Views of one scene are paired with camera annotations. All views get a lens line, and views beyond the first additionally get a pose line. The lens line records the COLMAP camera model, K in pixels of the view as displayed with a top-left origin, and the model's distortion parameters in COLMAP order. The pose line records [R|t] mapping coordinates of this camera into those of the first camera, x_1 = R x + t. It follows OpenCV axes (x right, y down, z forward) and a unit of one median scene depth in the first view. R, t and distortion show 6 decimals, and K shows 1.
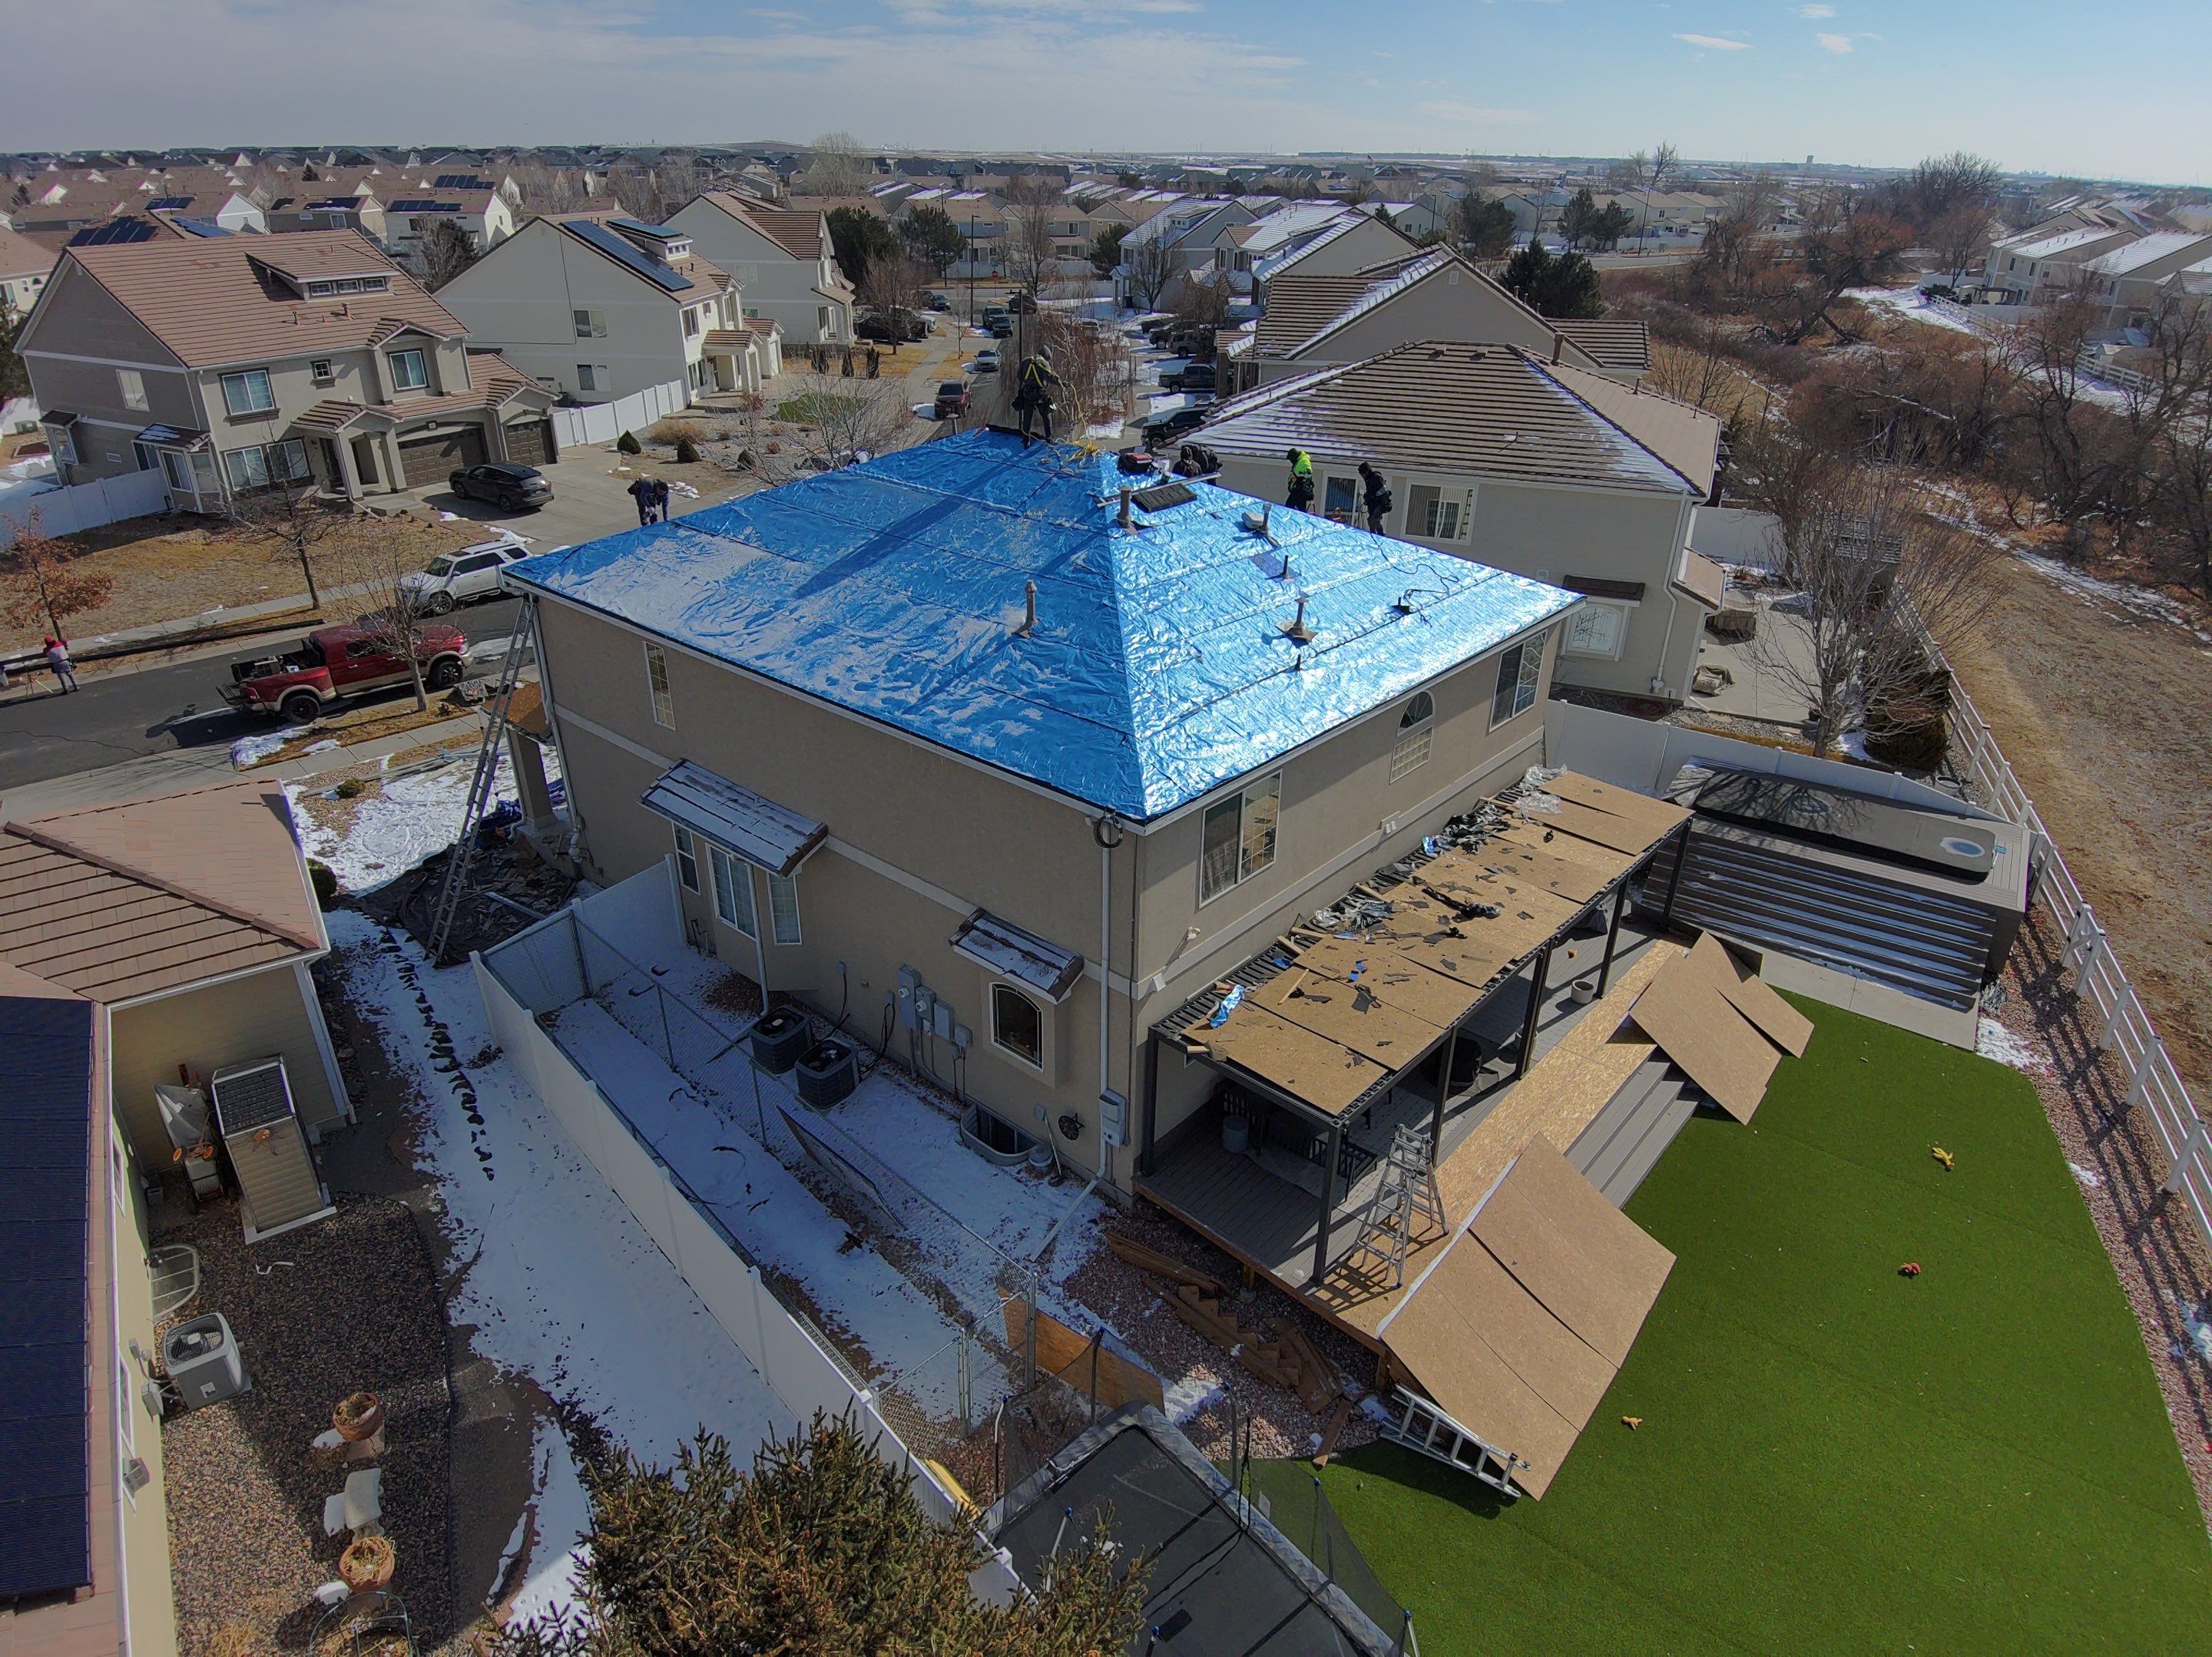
lens RADIAL K [[1322.8, 0, 1112.6], [0, 1322.8, 791.3], [0, 0, 1]] dist [0.056029, -0.085981]
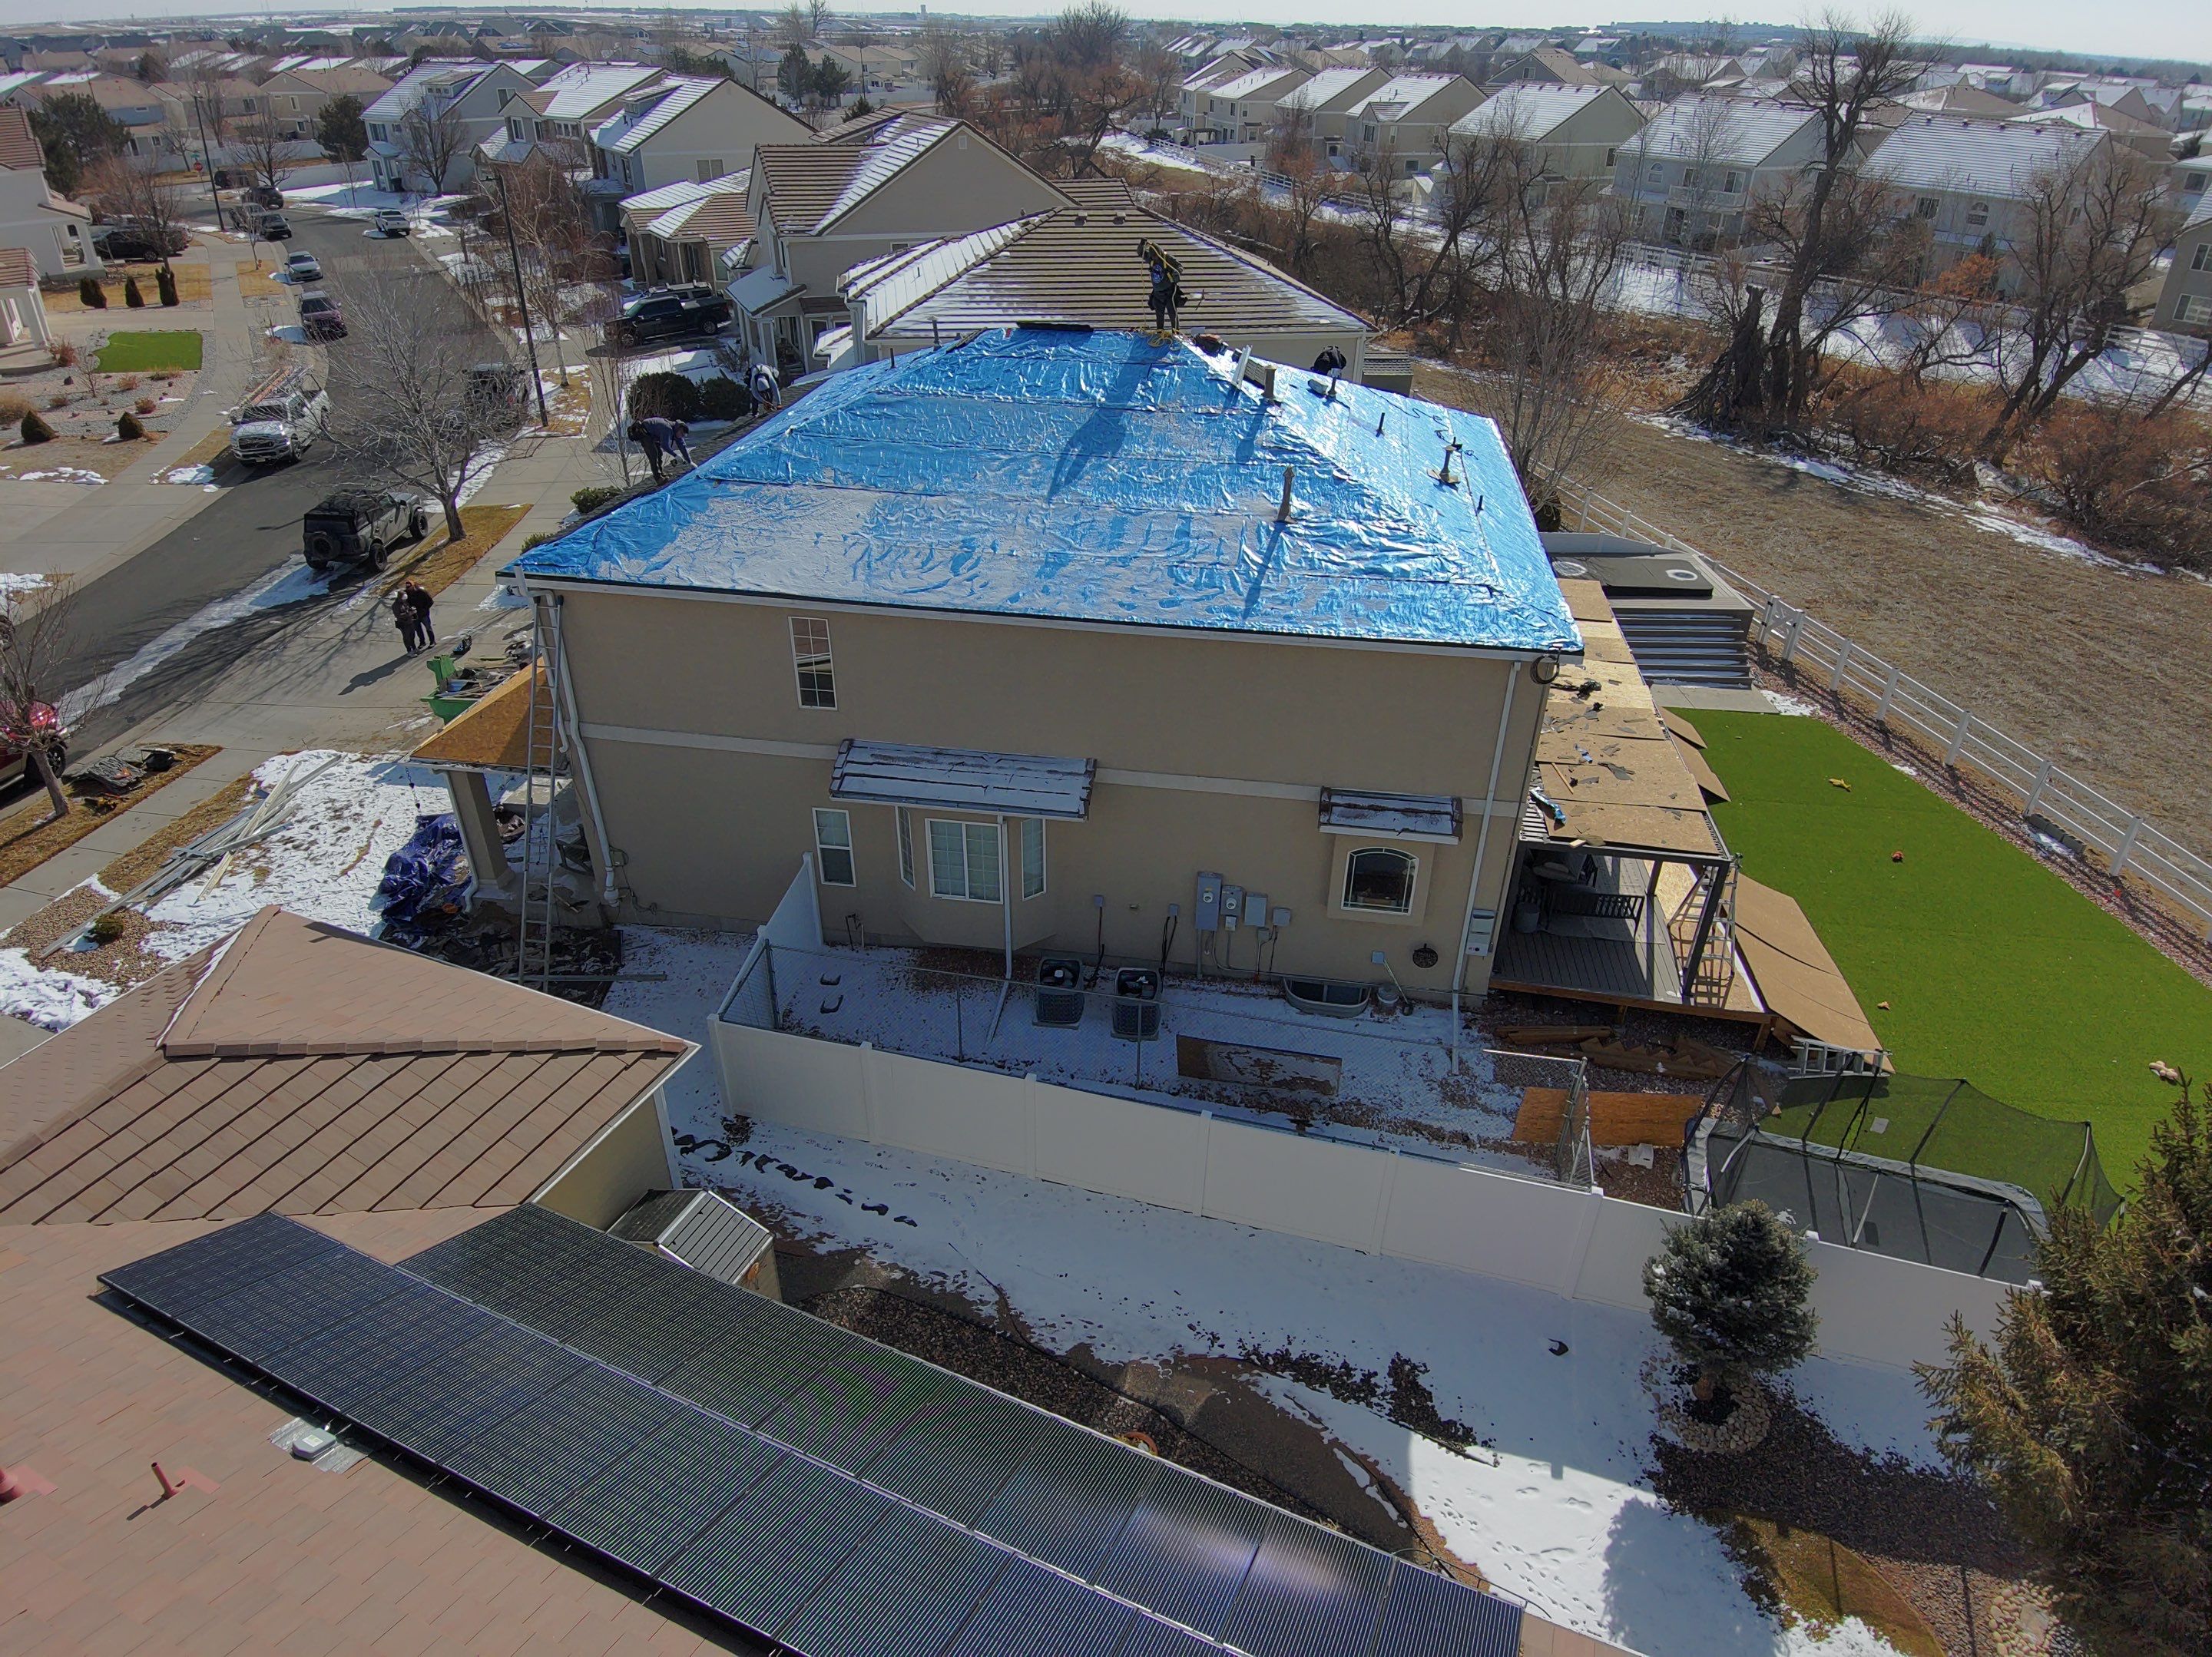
lens RADIAL K [[1322.8, 0, 1112.6], [0, 1322.8, 791.3], [0, 0, 1]] dist [0.056029, -0.085981]
pose [[0.845844, -0.265636, 0.462586, -0.612873], [0.223777, 0.963895, 0.144329, -0.081979], [-0.484224, -0.018564, 0.874747, 0.136385]]
